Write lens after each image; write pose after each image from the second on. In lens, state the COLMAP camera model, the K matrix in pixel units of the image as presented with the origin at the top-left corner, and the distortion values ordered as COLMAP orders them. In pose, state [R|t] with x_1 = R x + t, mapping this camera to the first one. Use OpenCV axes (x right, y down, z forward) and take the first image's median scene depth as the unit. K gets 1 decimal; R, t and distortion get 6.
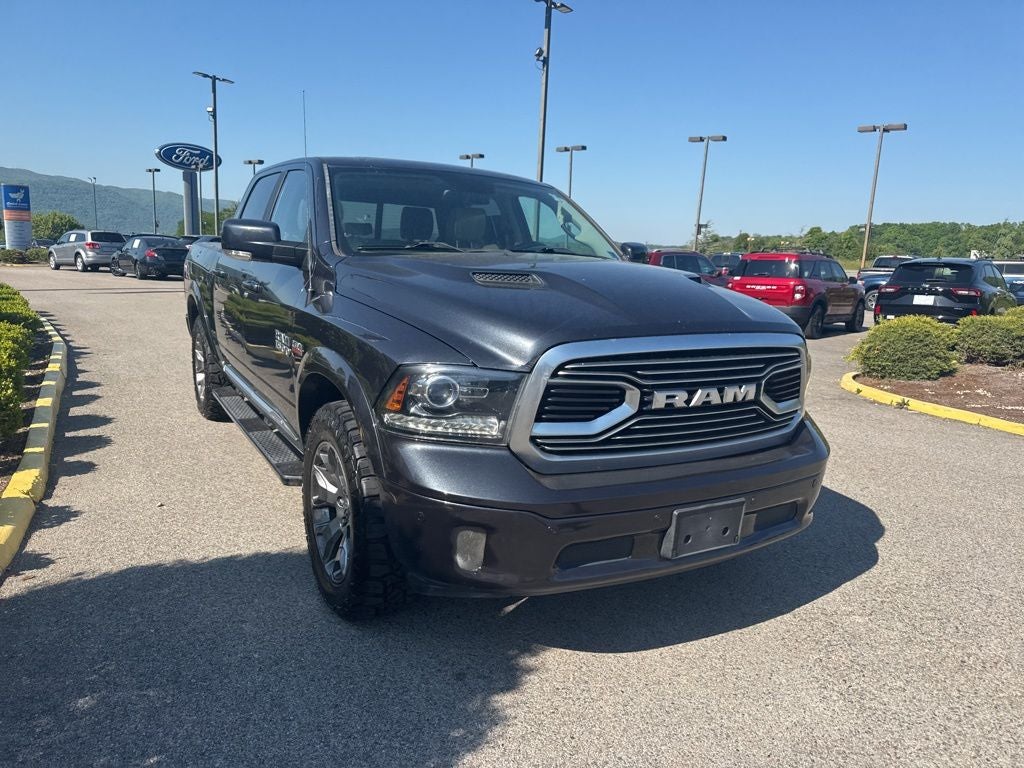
lens RADIAL K [[723.5, 0, 516.7], [0, 723.5, 400.8], [0, 0, 1]] dist [0.026690, -0.031453]
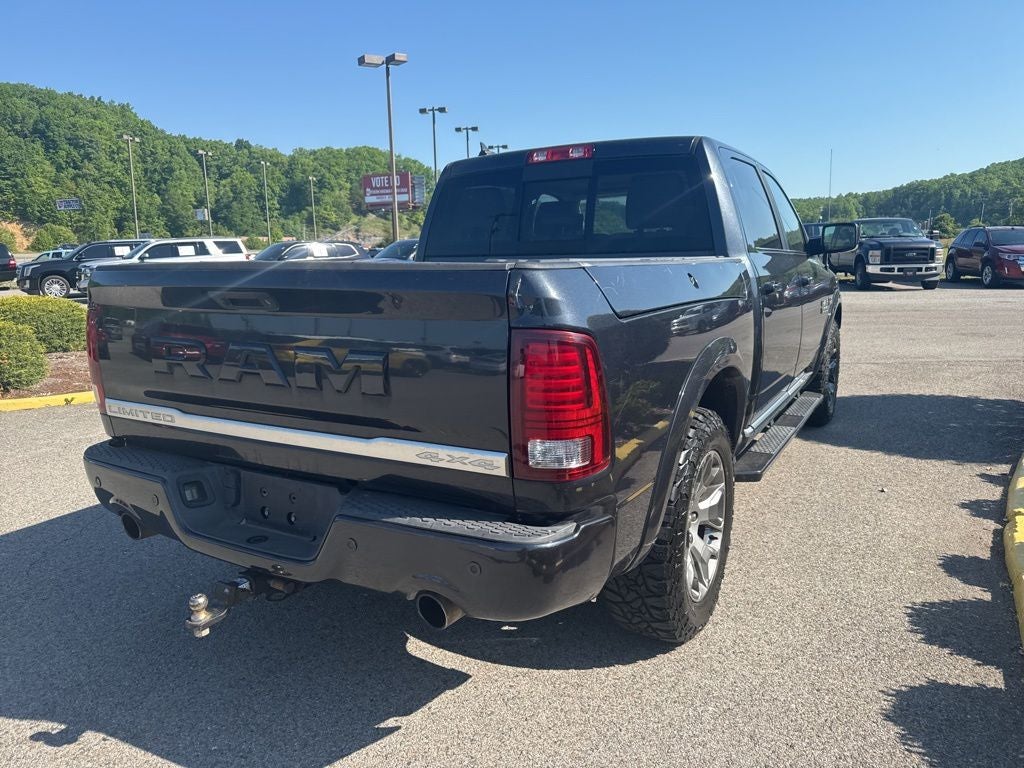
lens RADIAL K [[723.5, 0, 517.9], [0, 723.5, 385.9], [0, 0, 1]] dist [0.026690, -0.031453]
pose [[-0.498468, -0.186759, 0.846552, -1.578617], [0.177728, 0.933761, 0.310648, -0.604582], [-0.848494, 0.305304, -0.432258, 2.692053]]
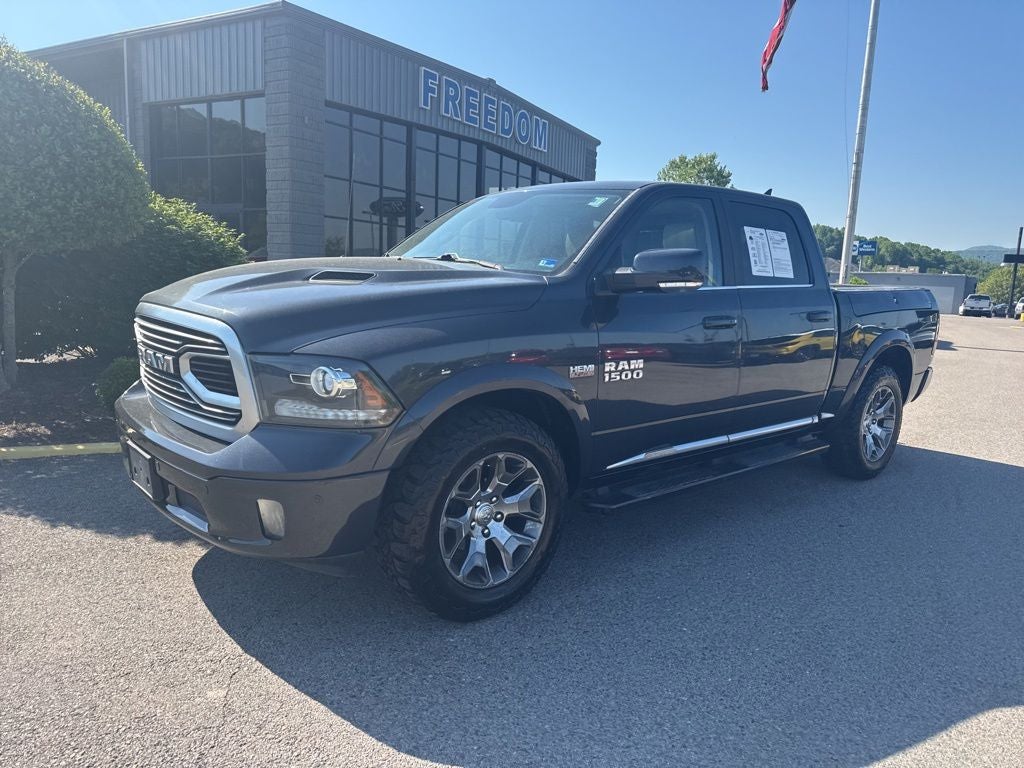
lens RADIAL K [[723.5, 0, 518.2], [0, 723.5, 400.9], [0, 0, 1]] dist [0.026690, -0.031453]
pose [[0.186951, 0.141633, -0.972106, 1.360034], [-0.235652, 0.967125, 0.095587, -0.170007], [0.953686, 0.211209, 0.214181, 1.175081]]
